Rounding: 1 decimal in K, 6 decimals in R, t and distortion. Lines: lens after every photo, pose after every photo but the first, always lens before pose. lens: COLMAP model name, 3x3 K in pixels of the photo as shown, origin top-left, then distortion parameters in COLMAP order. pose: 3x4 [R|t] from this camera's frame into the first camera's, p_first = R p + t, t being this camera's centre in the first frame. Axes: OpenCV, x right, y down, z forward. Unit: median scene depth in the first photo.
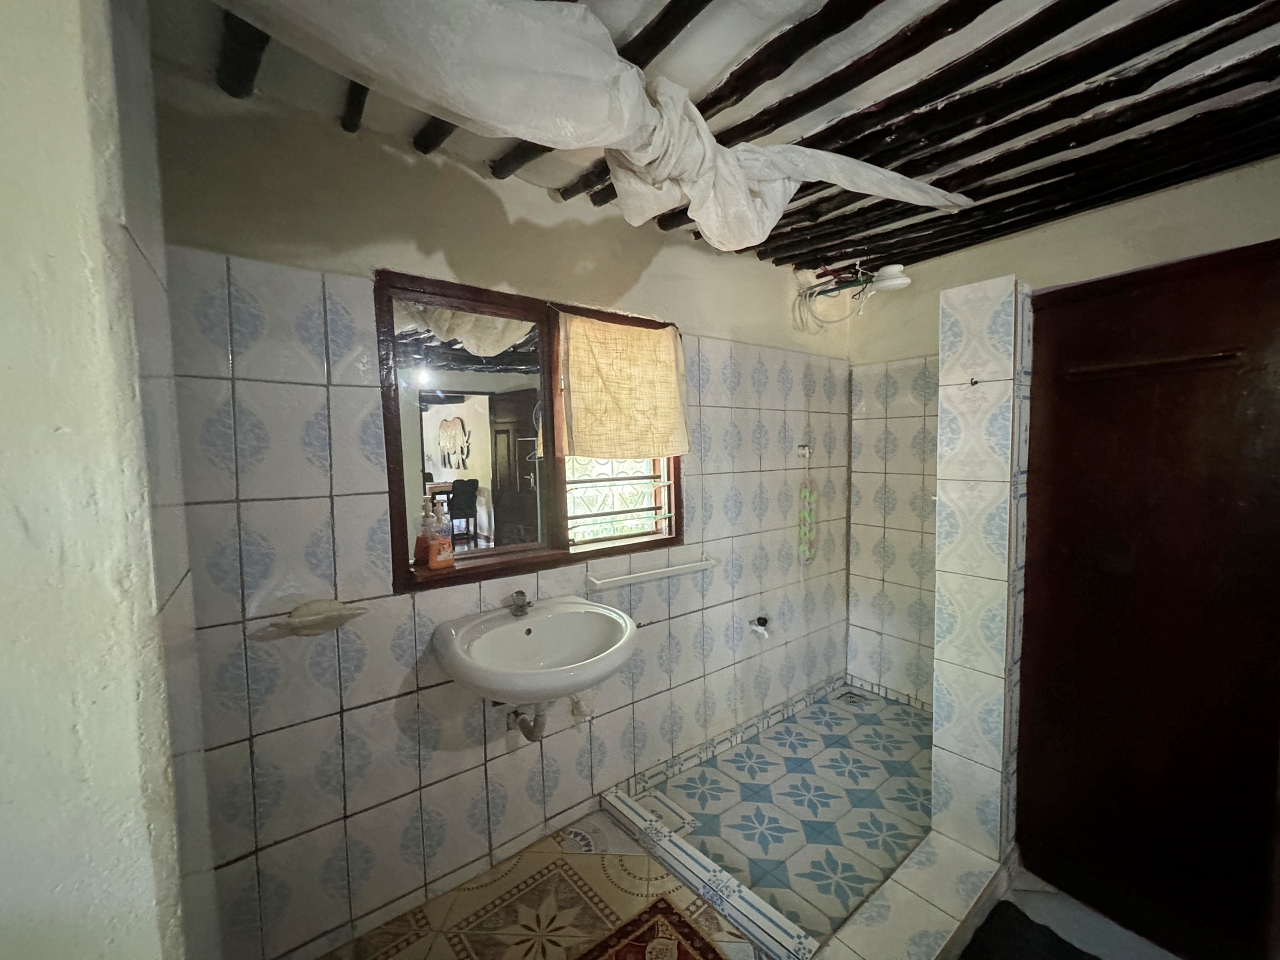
lens RADIAL K [[513.5, 0, 640.0], [0, 513.5, 480.0], [0, 0, 1]] dist [-0.003503, 0.000108]
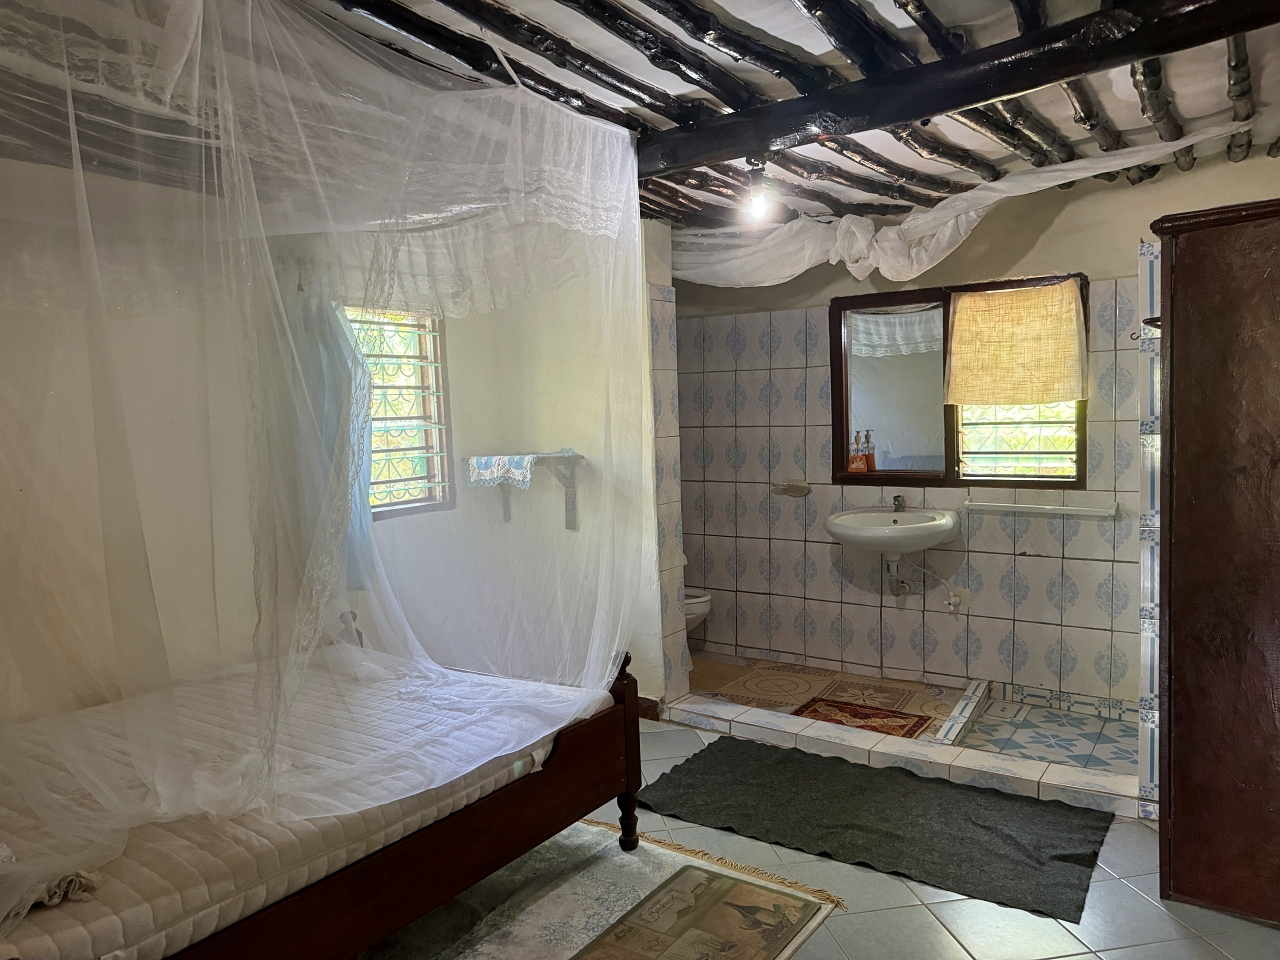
lens RADIAL K [[885.4, 0, 640.0], [0, 885.4, 480.0], [0, 0, 1]] dist [0.001813, 0.000939]
pose [[0.313489, 0.081991, -0.946046, 1.670834], [-0.032696, 0.996607, 0.075539, 0.002511], [0.949029, 0.007251, 0.315106, -0.439338]]
